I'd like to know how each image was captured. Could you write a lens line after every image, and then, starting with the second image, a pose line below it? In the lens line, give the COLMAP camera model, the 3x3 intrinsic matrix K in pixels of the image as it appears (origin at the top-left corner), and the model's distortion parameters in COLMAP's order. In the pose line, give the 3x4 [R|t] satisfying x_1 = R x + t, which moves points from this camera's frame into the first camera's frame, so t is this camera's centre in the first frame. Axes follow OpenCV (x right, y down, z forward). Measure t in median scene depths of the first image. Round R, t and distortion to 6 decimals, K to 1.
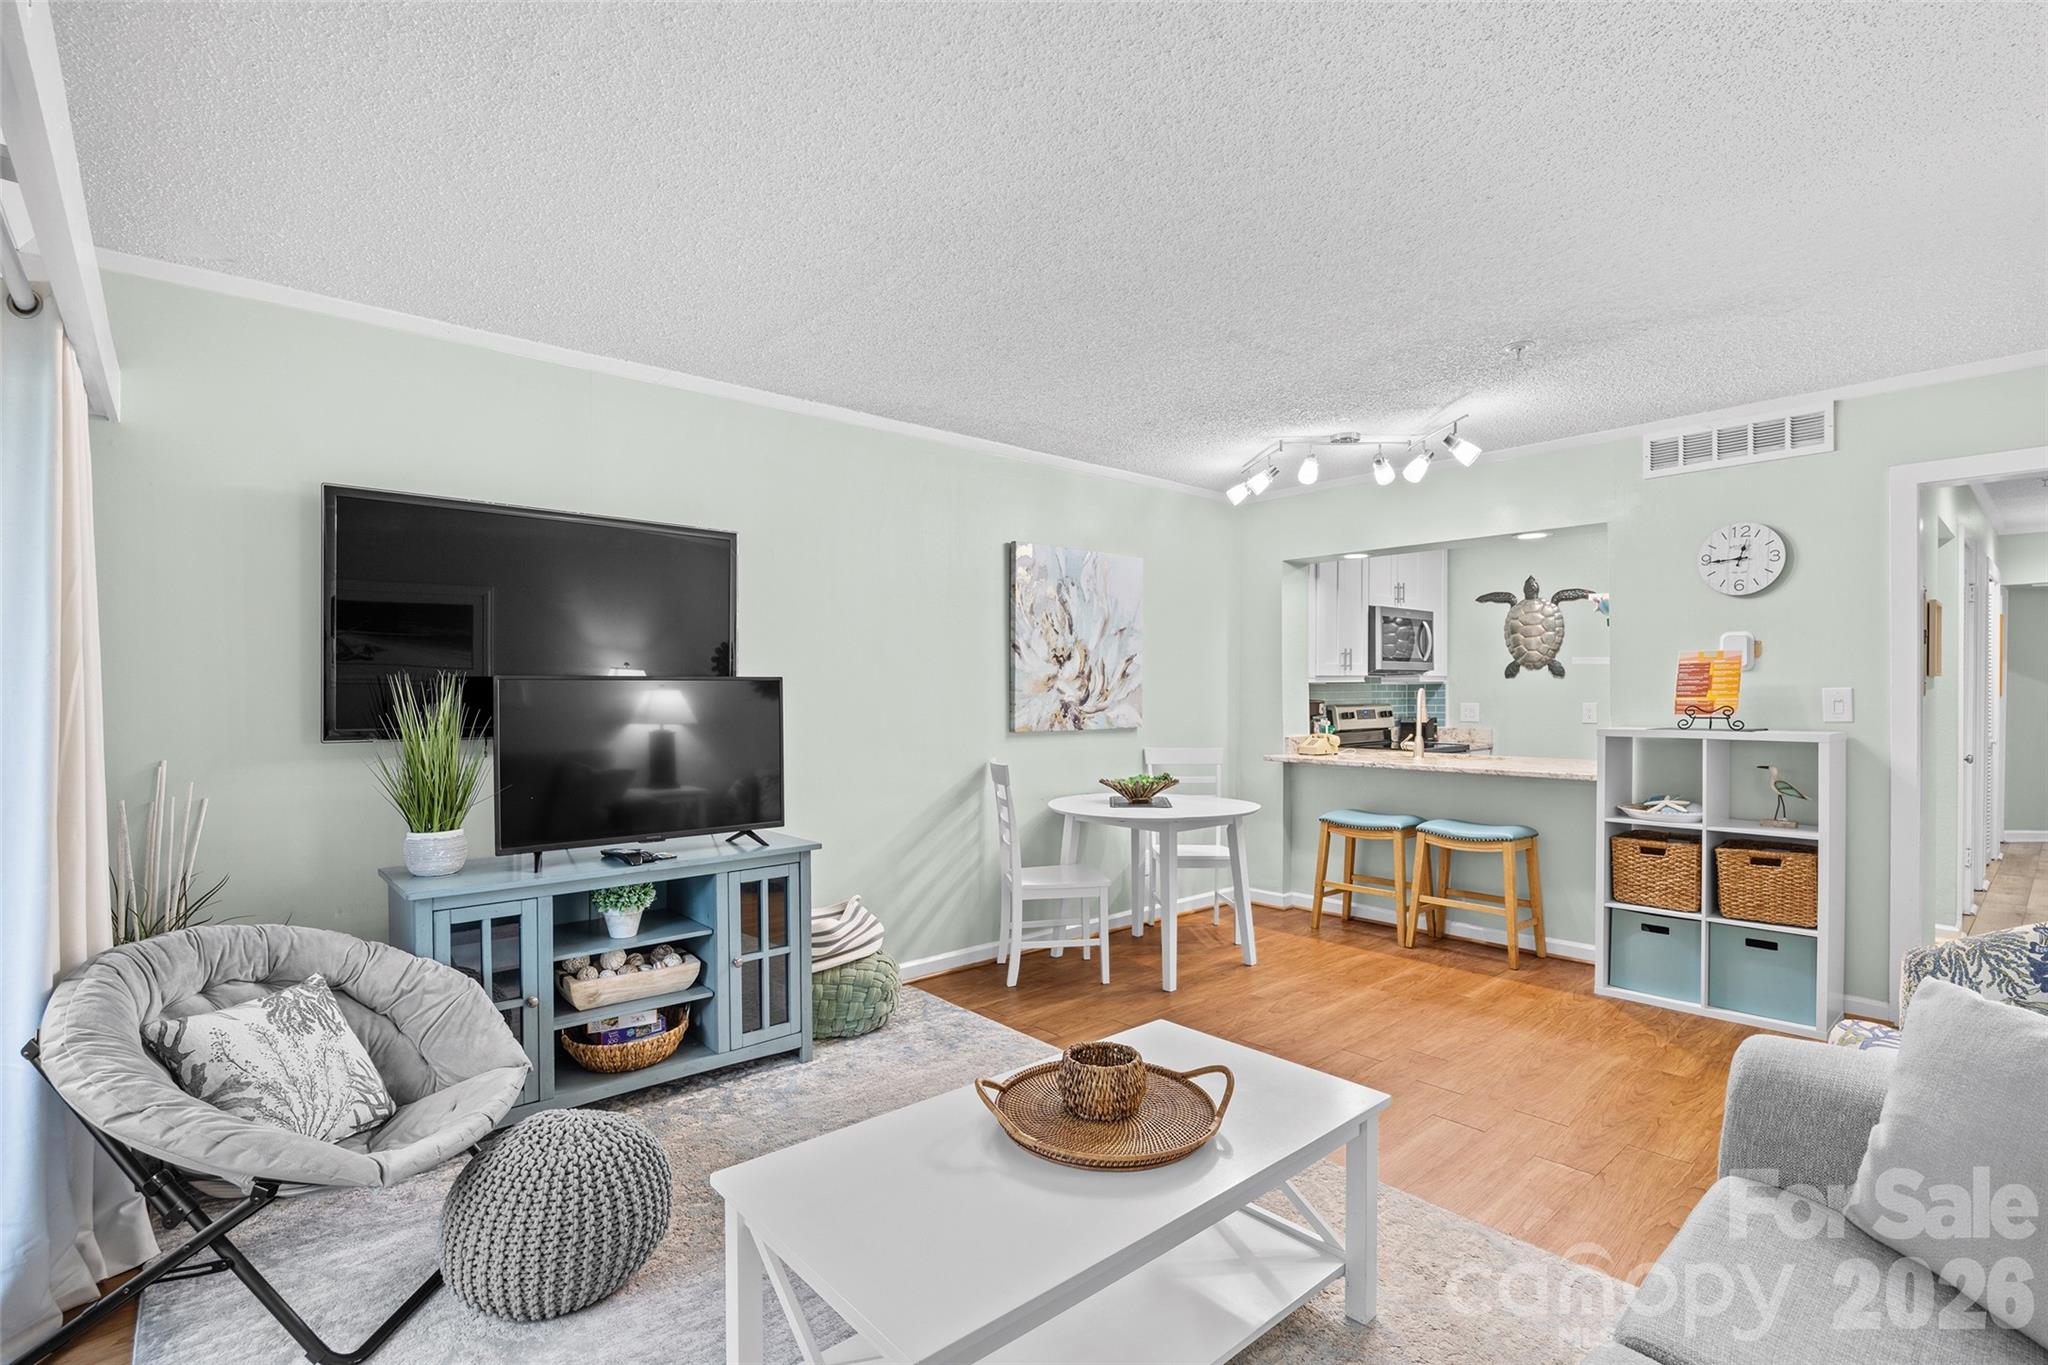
lens RADIAL K [[947.4, 0, 1018.2], [0, 947.4, 705.0], [0, 0, 1]] dist [-0.017074, 0.003033]
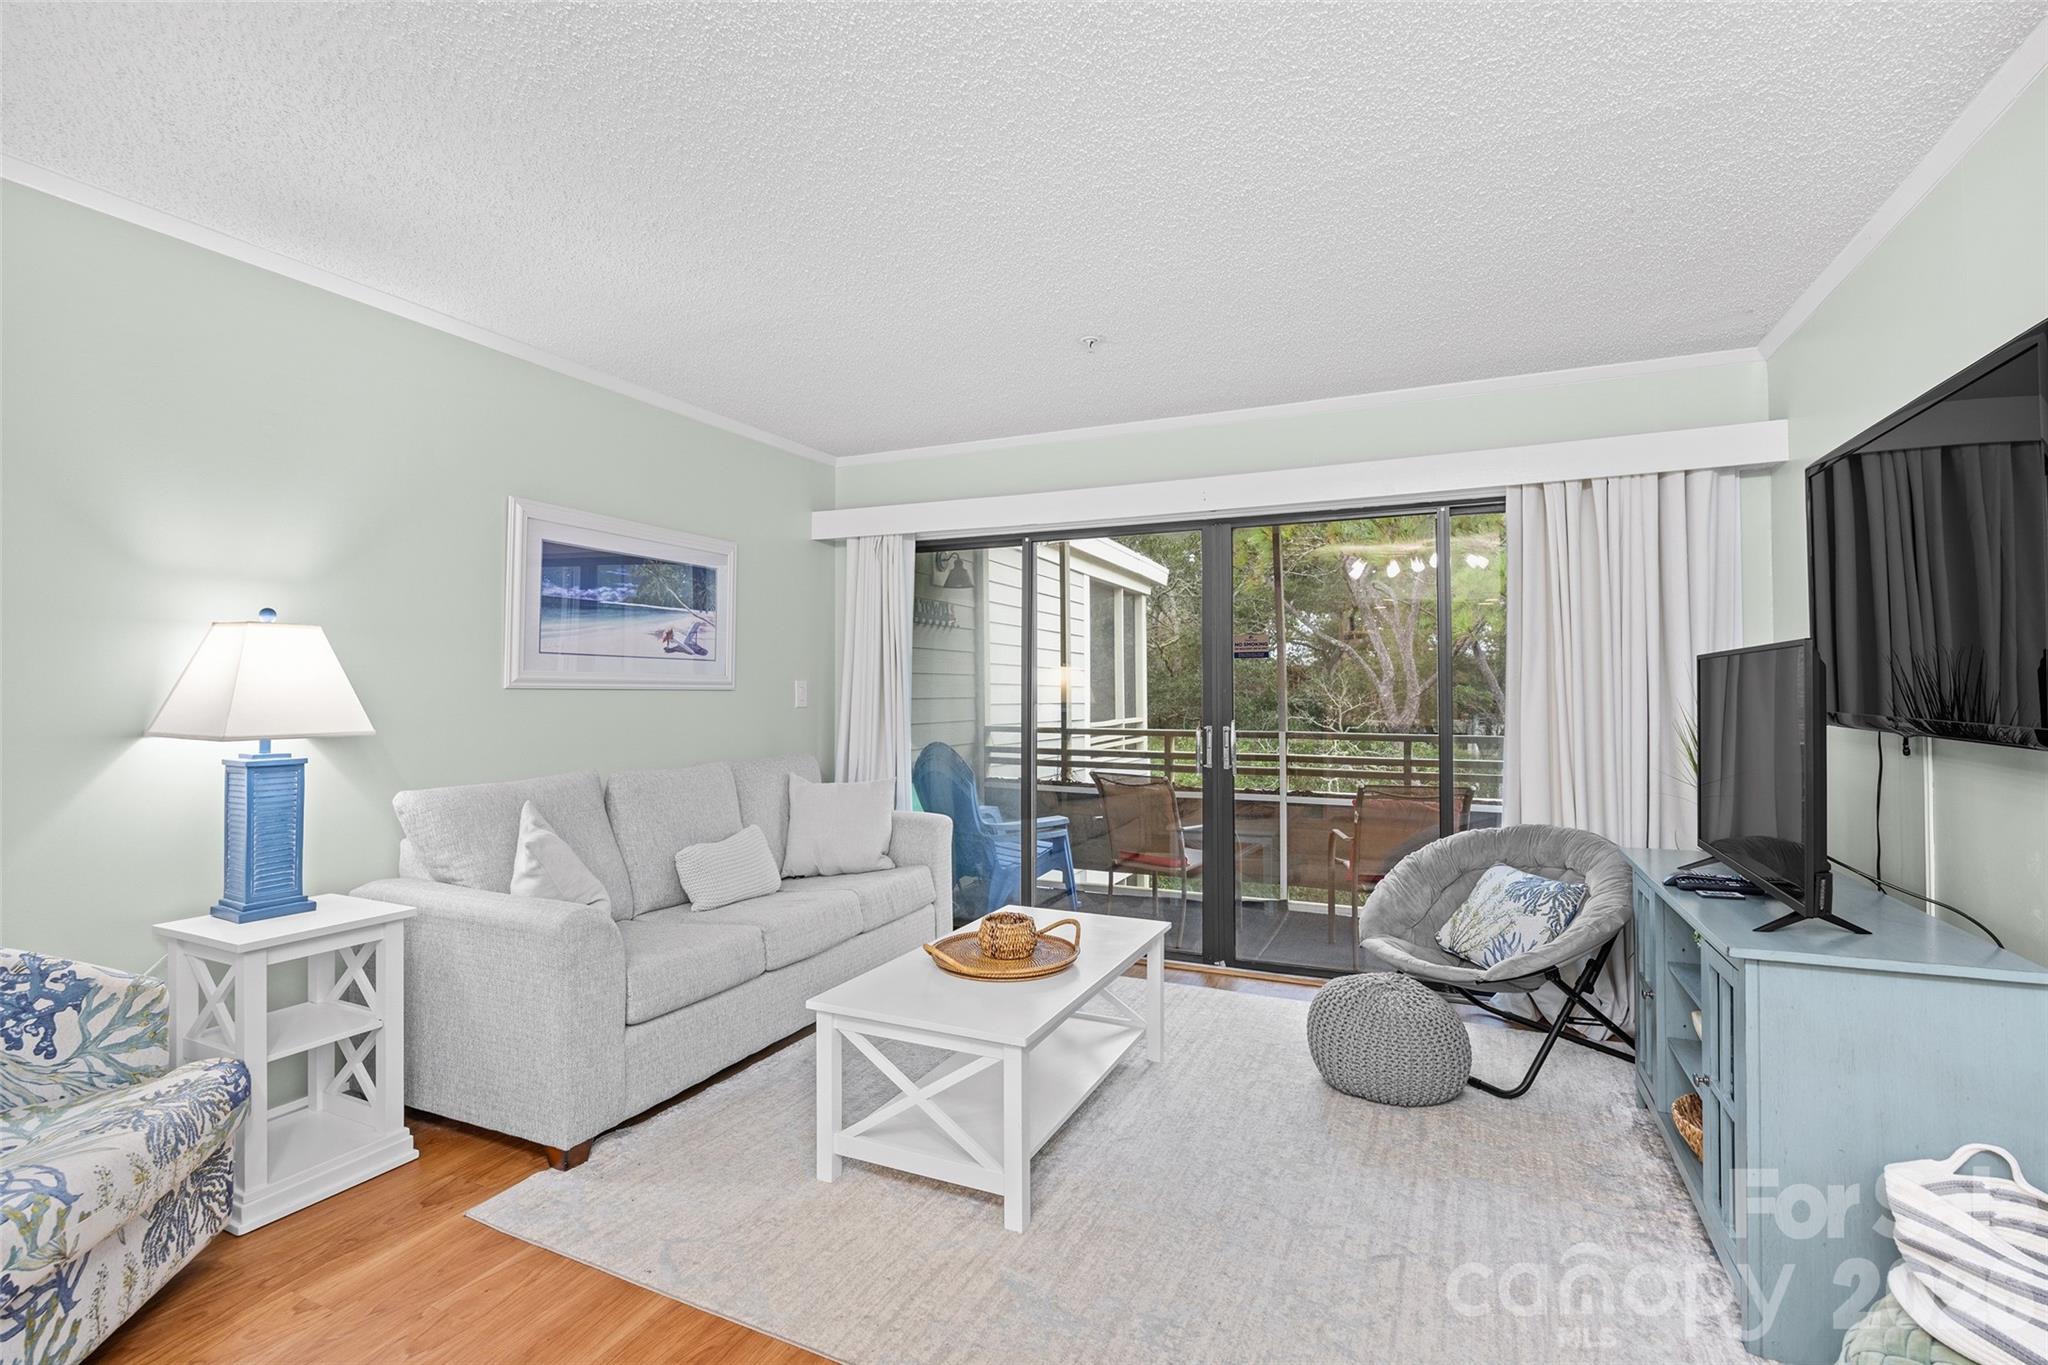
lens RADIAL K [[947.4, 0, 1023.4], [0, 947.4, 670.3], [0, 0, 1]] dist [-0.017074, 0.003033]
pose [[-0.911605, -0.003448, -0.411052, 0.275902], [0.000323, 0.999959, -0.009104, -0.004668], [0.411066, -0.008432, -0.911566, 0.963477]]
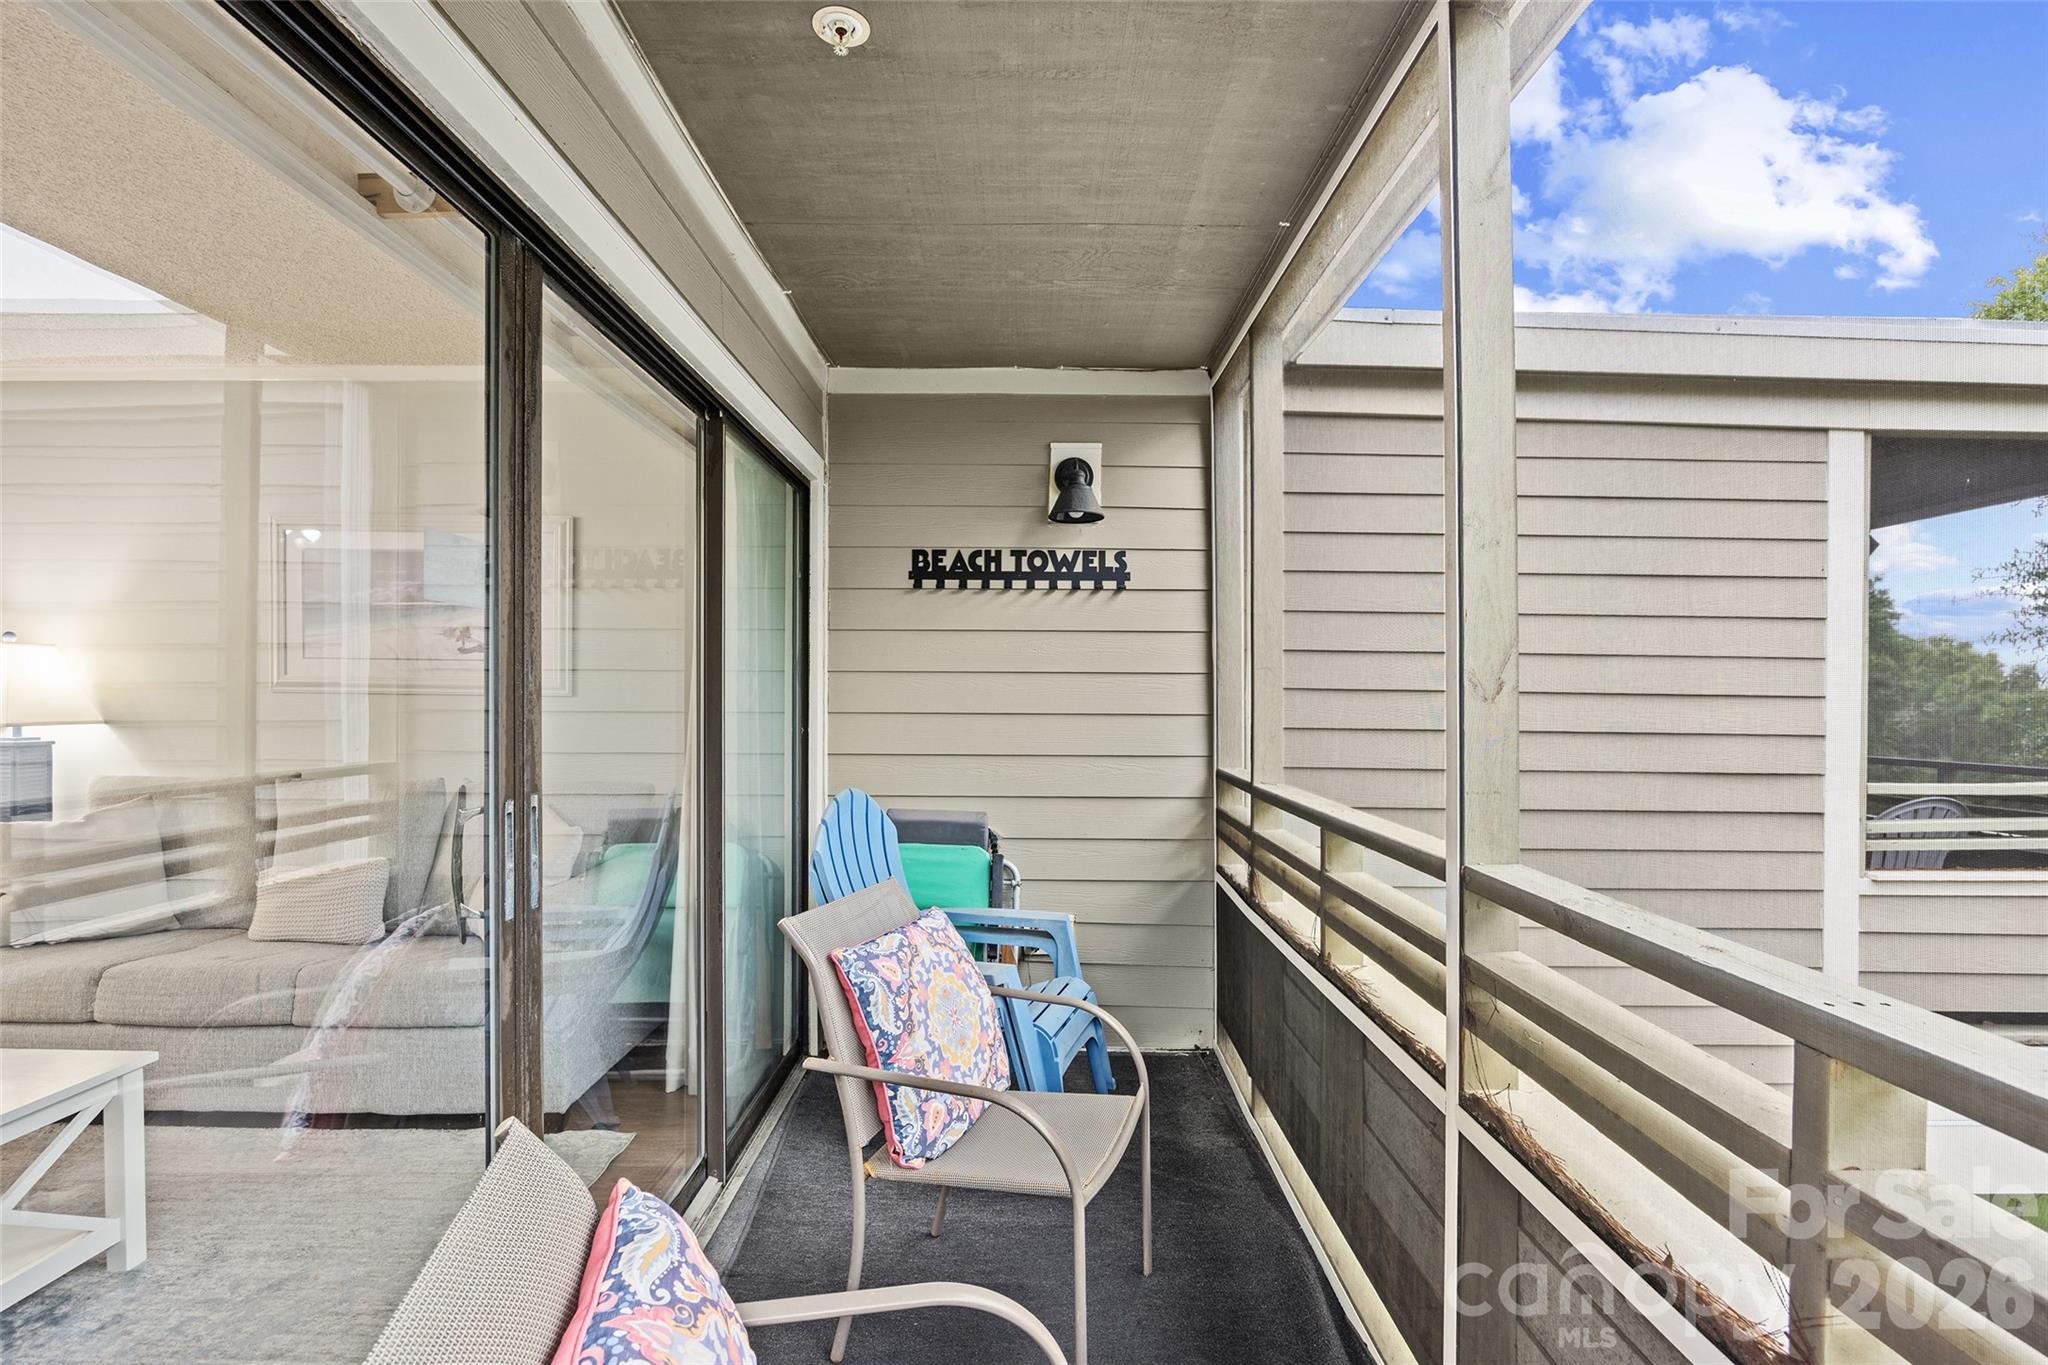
lens RADIAL K [[947.4, 0, 1017.0], [0, 947.4, 711.9], [0, 0, 1]] dist [-0.017074, 0.003033]
pose [[-0.754024, -0.008053, 0.656797, -0.640955], [0.003280, 0.999866, 0.016025, 0.008748], [-0.656838, 0.014238, -0.753897, 0.320943]]
